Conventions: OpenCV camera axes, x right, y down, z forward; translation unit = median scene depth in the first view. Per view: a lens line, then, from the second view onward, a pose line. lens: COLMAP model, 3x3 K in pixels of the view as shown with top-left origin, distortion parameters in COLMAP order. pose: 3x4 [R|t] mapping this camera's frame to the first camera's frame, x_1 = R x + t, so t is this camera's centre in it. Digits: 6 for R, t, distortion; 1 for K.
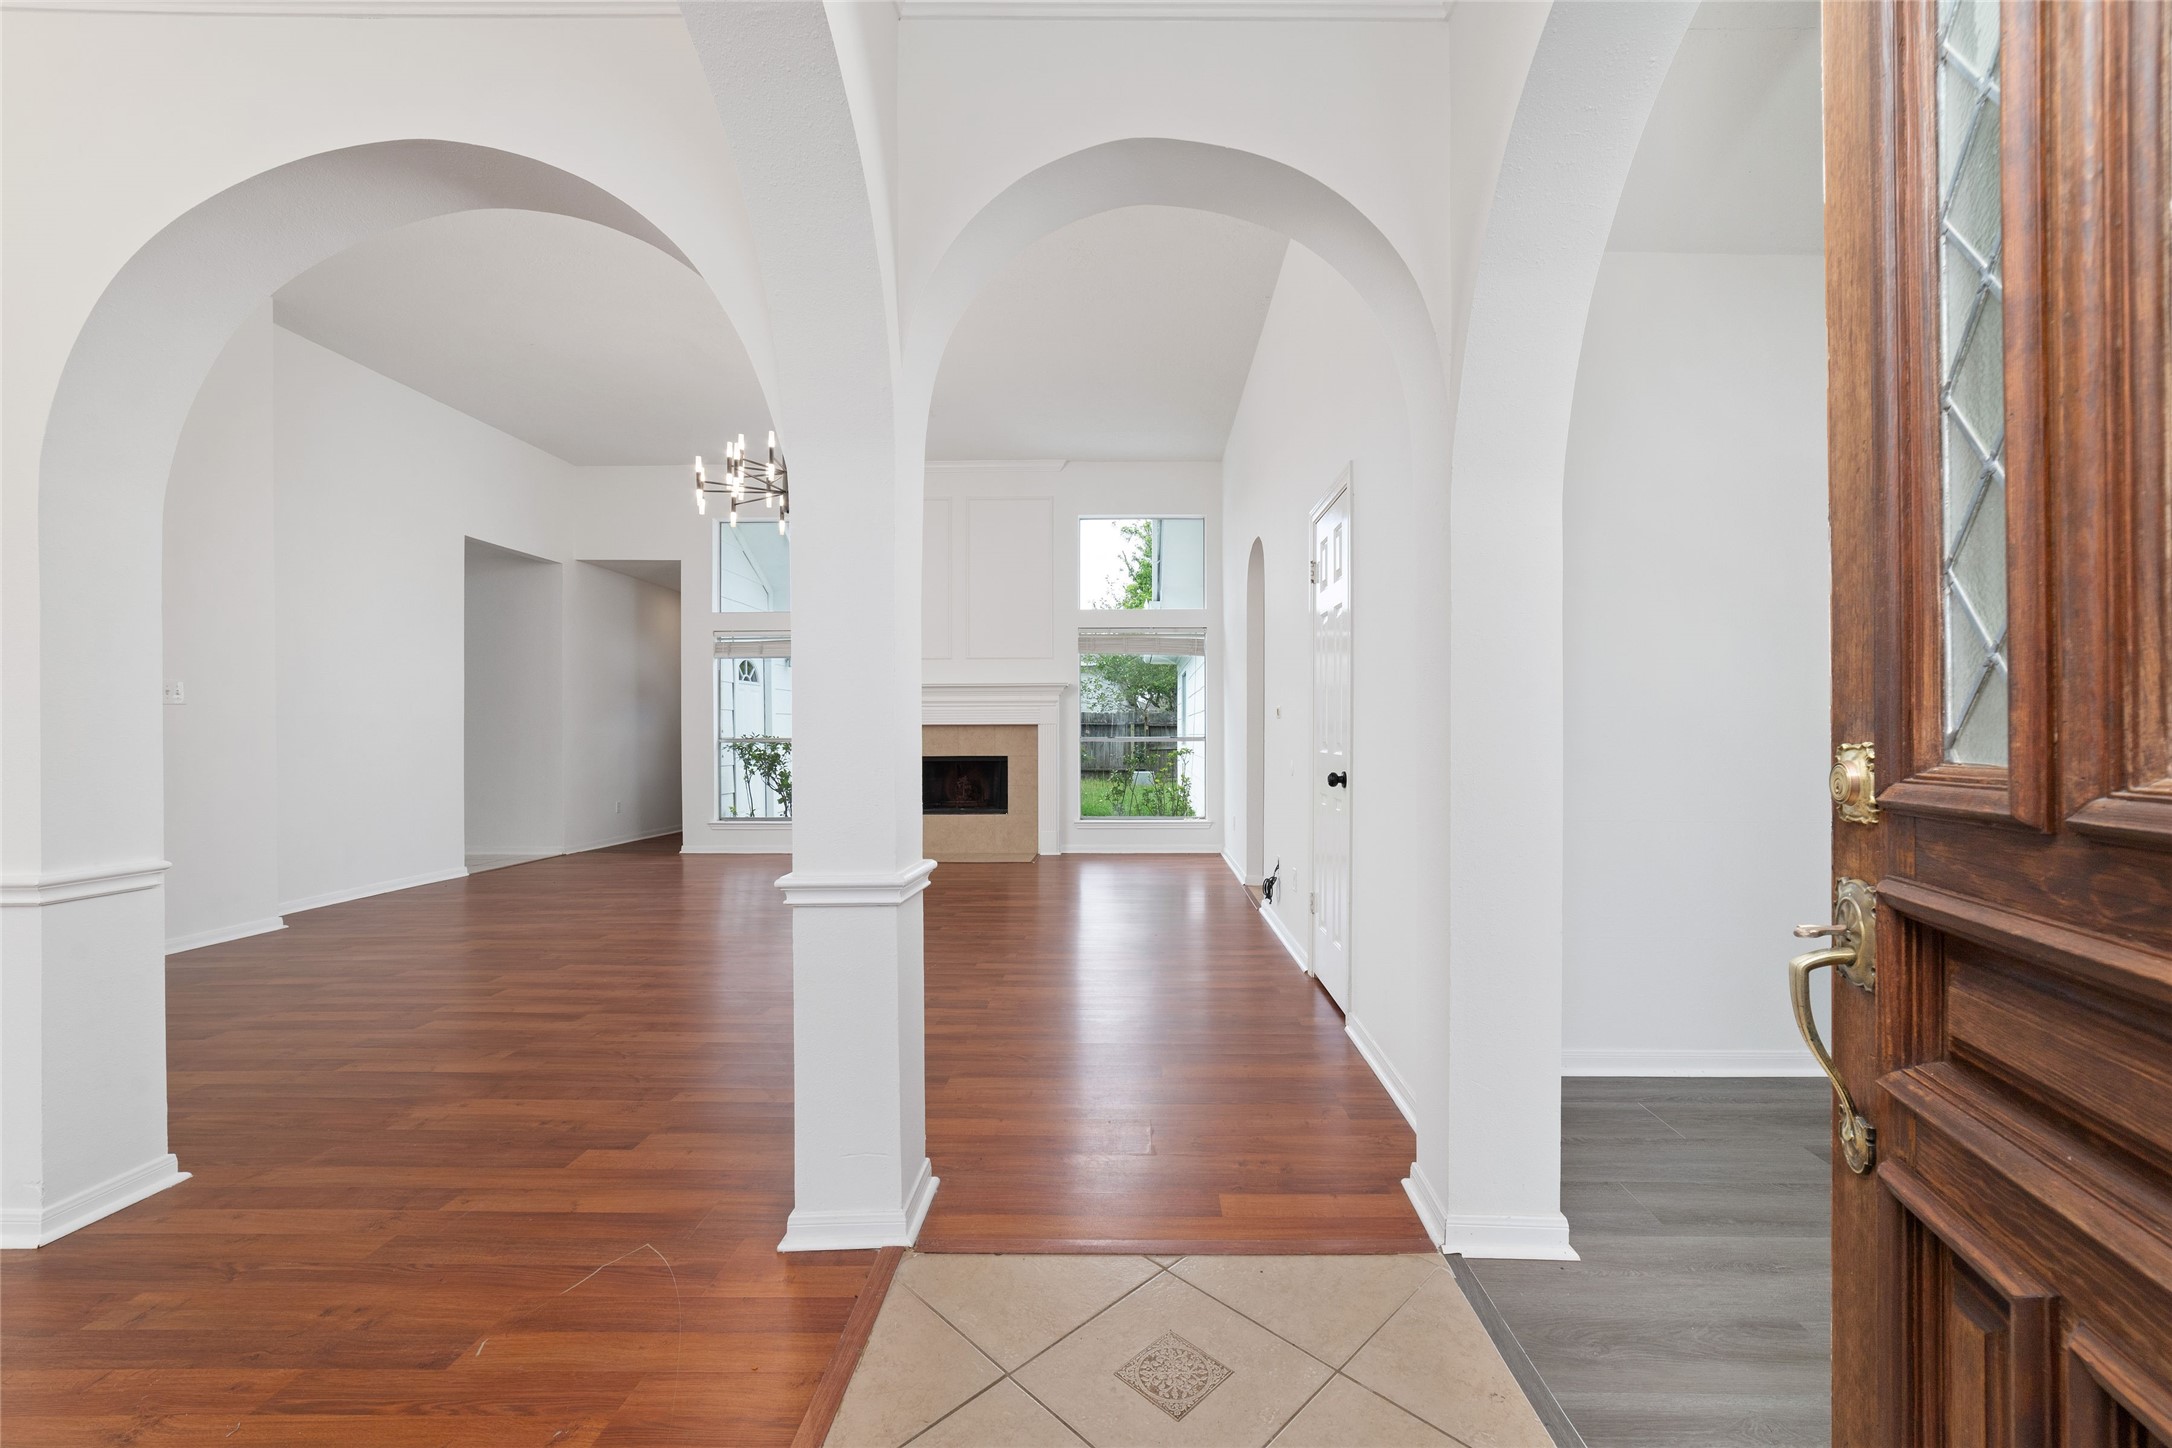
lens RADIAL K [[832.2, 0, 1097.6], [0, 832.2, 725.7], [0, 0, 1]] dist [-0.013039, 0.001942]
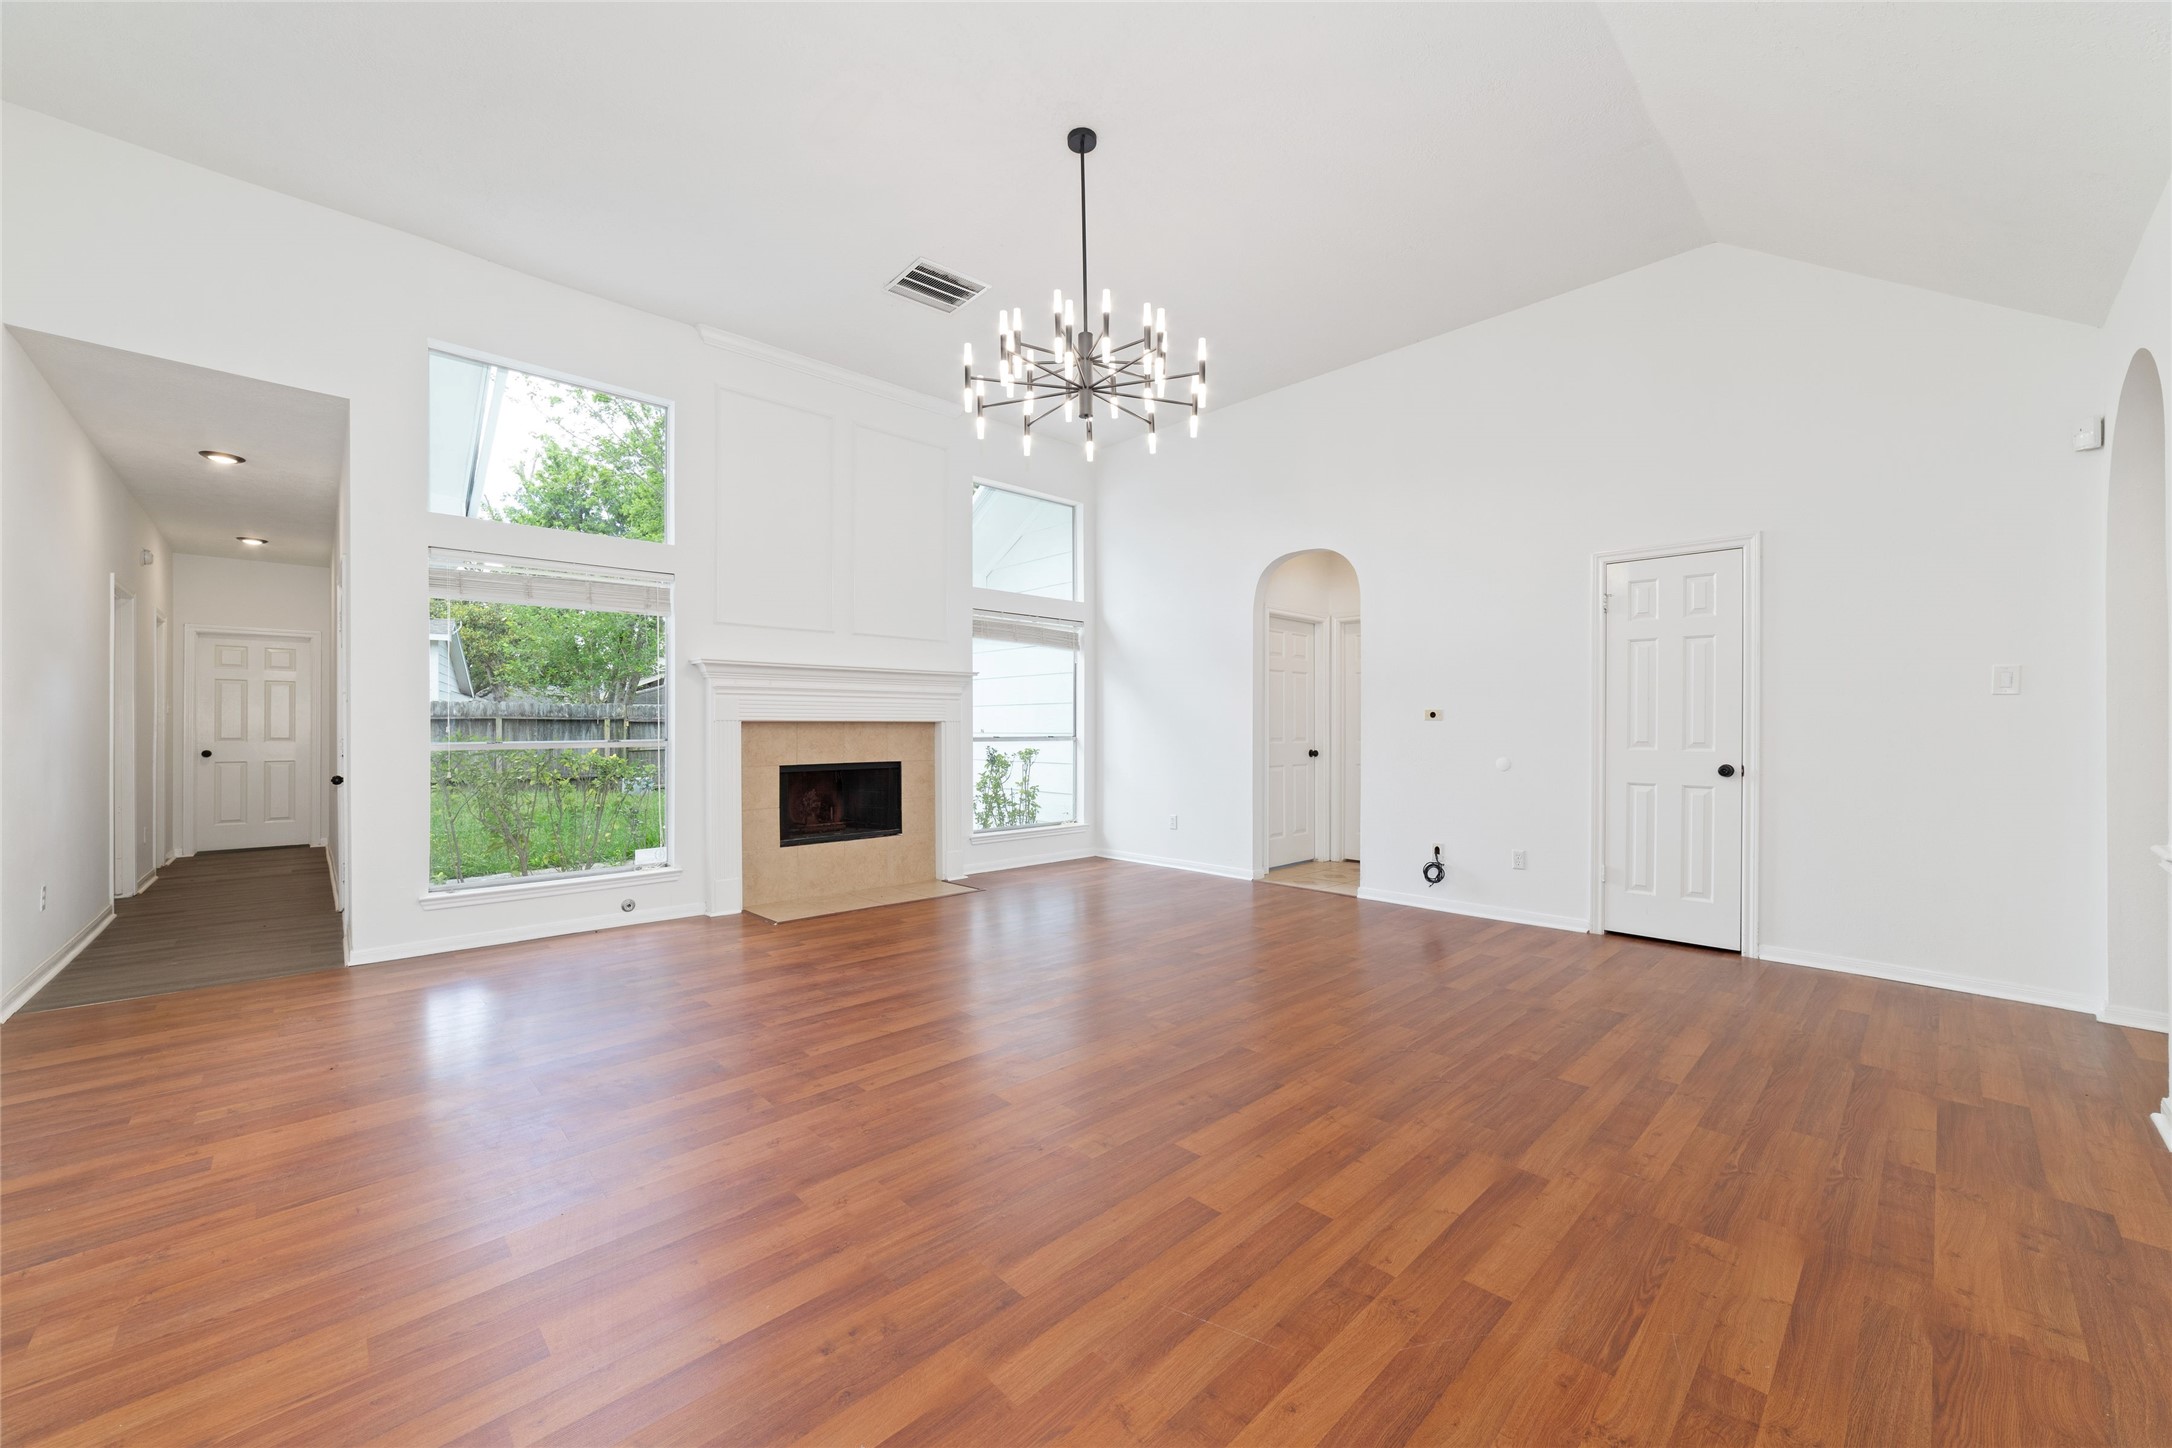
lens RADIAL K [[832.2, 0, 1086.4], [0, 832.2, 723.7], [0, 0, 1]] dist [-0.013039, 0.001942]
pose [[0.724700, -0.000778, 0.689064, -0.527923], [-0.001983, 0.999993, 0.003214, -0.002725], [-0.689061, -0.003696, 0.724694, 0.304320]]
